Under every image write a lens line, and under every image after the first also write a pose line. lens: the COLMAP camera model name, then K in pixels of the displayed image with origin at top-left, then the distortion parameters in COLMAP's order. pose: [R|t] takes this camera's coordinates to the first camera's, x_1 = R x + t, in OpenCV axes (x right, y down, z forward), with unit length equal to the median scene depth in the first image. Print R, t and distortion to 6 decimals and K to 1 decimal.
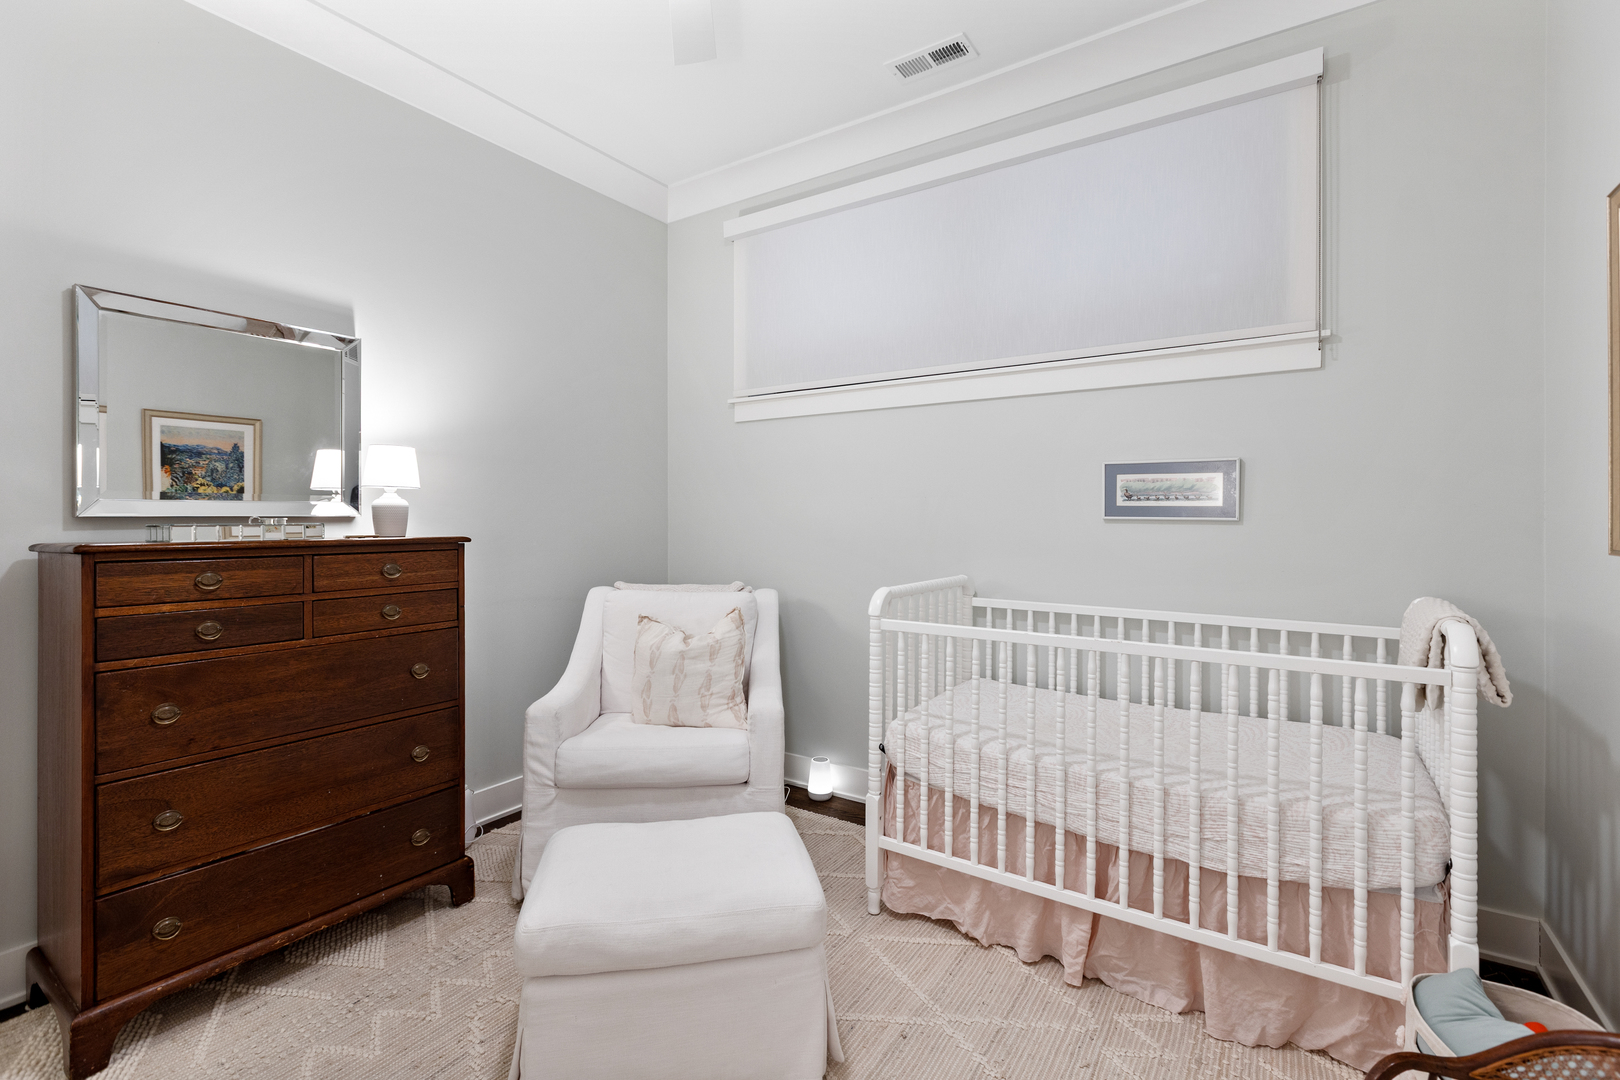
lens RADIAL K [[740.4, 0, 801.9], [0, 740.4, 525.5], [0, 0, 1]] dist [0.002470, 0.000298]
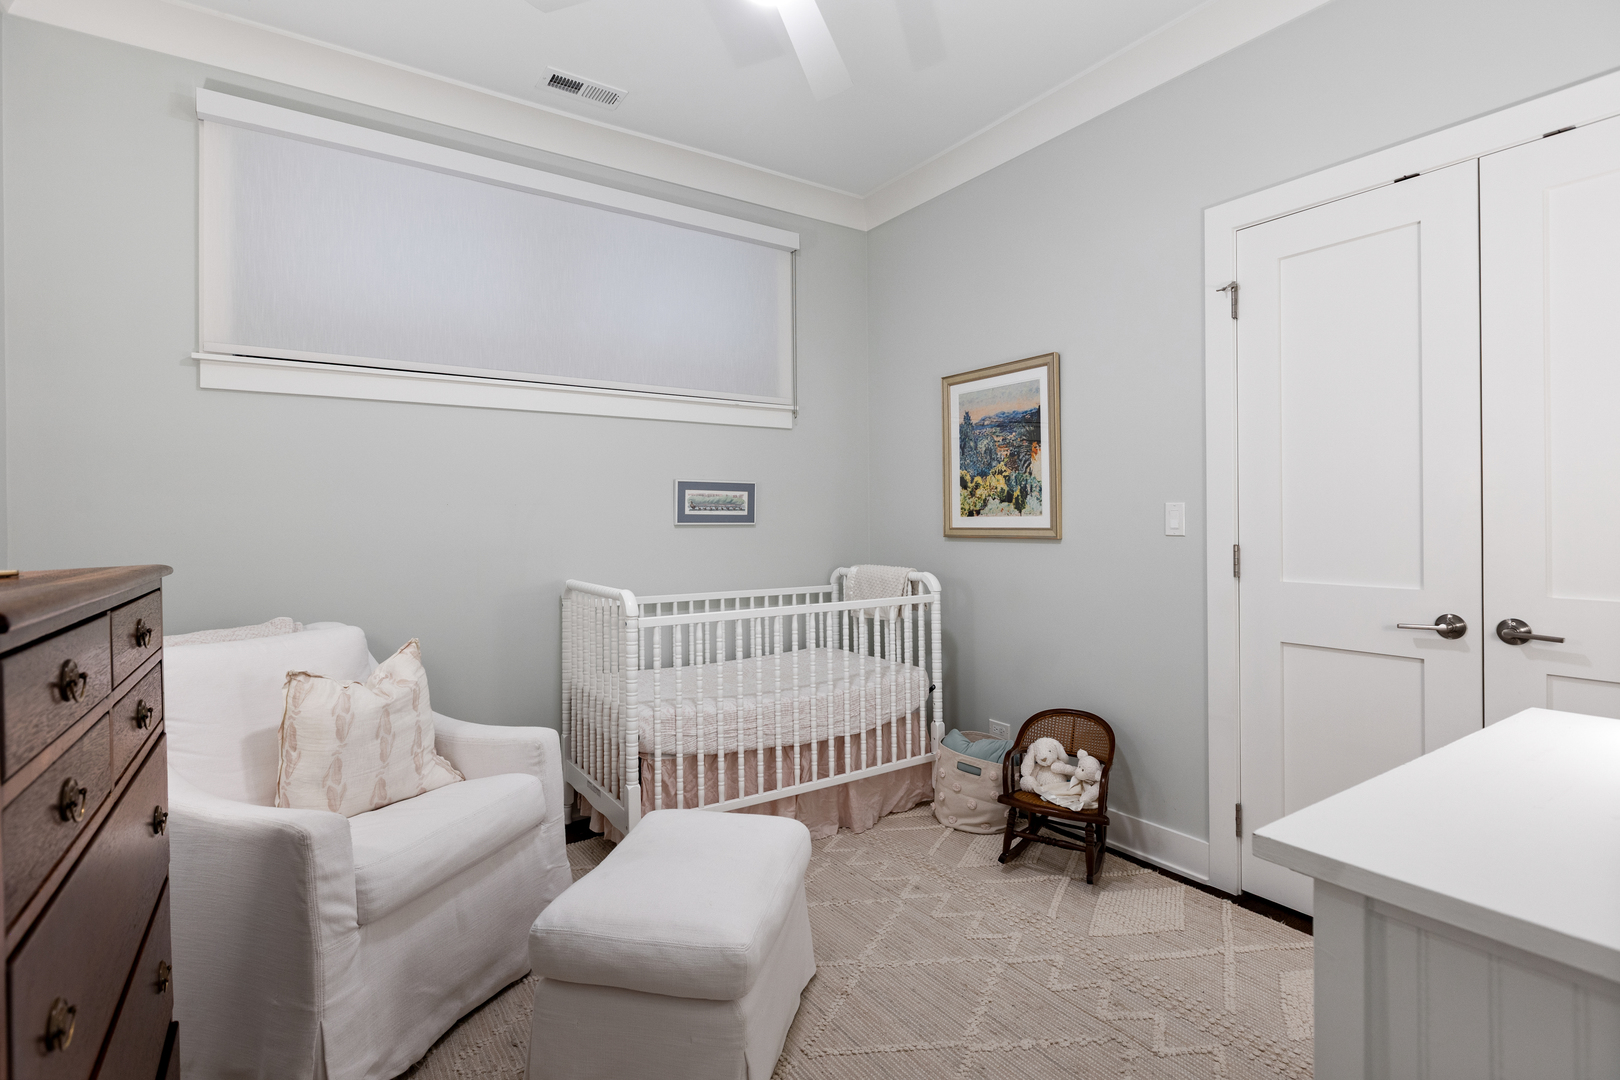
lens RADIAL K [[759.1, 0, 808.5], [0, 759.1, 533.2], [0, 0, 1]] dist [-0.004236, -0.000561]
pose [[0.370350, -0.019049, 0.928697, -0.731040], [0.021376, 0.999700, 0.011981, -0.005069], [-0.928646, 0.015415, 0.370646, 0.320448]]
